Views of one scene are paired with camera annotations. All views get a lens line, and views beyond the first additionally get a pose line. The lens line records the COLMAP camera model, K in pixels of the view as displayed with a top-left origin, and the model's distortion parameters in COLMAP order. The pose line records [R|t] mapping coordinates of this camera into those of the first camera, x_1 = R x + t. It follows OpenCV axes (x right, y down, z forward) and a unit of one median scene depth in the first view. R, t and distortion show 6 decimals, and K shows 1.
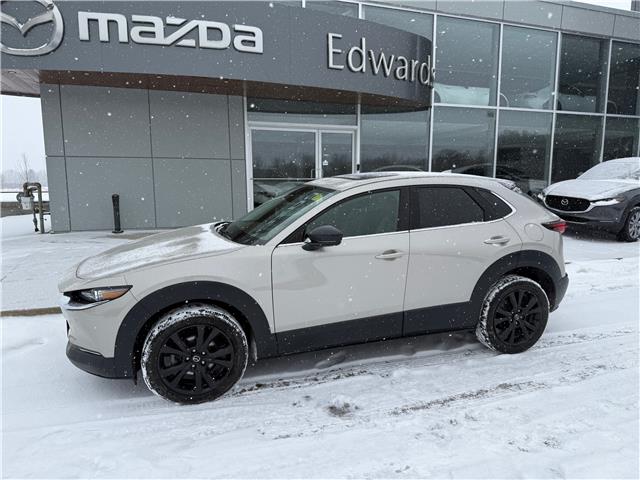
lens RADIAL K [[450.4, 0, 324.5], [0, 450.4, 248.6], [0, 0, 1]] dist [0.037872, -0.054610]
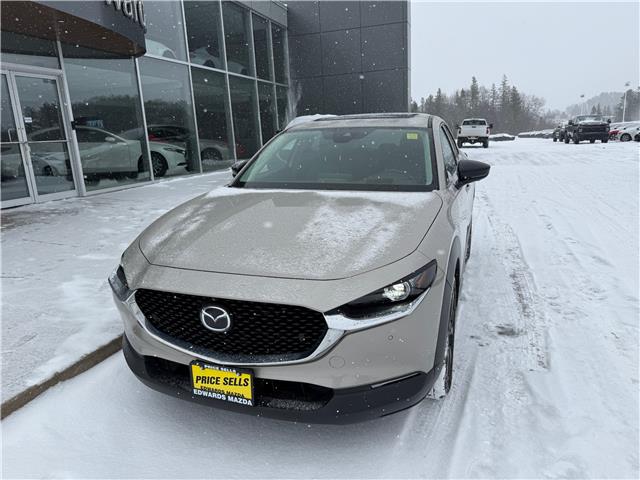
lens RADIAL K [[450.4, 0, 325.5], [0, 450.4, 243.2], [0, 0, 1]] dist [0.037872, -0.054610]
pose [[0.613799, -0.210547, 0.760868, -0.836805], [0.166041, 0.976652, 0.136313, -0.053528], [-0.771804, 0.042666, 0.634428, 0.539134]]
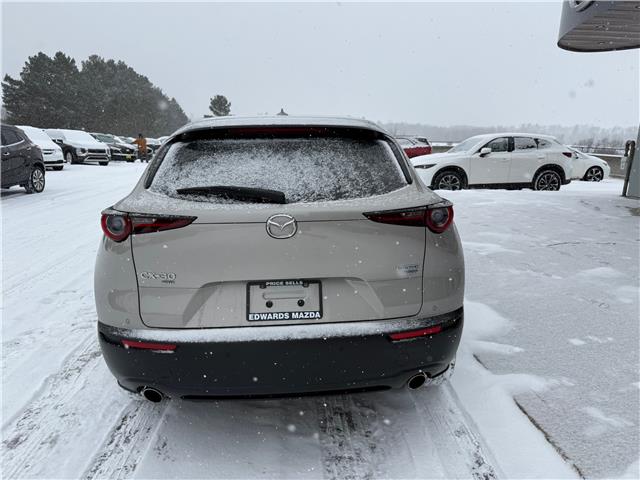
lens RADIAL K [[450.4, 0, 328.7], [0, 450.4, 238.9], [0, 0, 1]] dist [0.037872, -0.054610]
pose [[-0.243131, 0.214696, -0.945935, 1.008787], [-0.164704, 0.951898, 0.258383, -0.211194], [0.955908, 0.218621, -0.196075, 1.447667]]
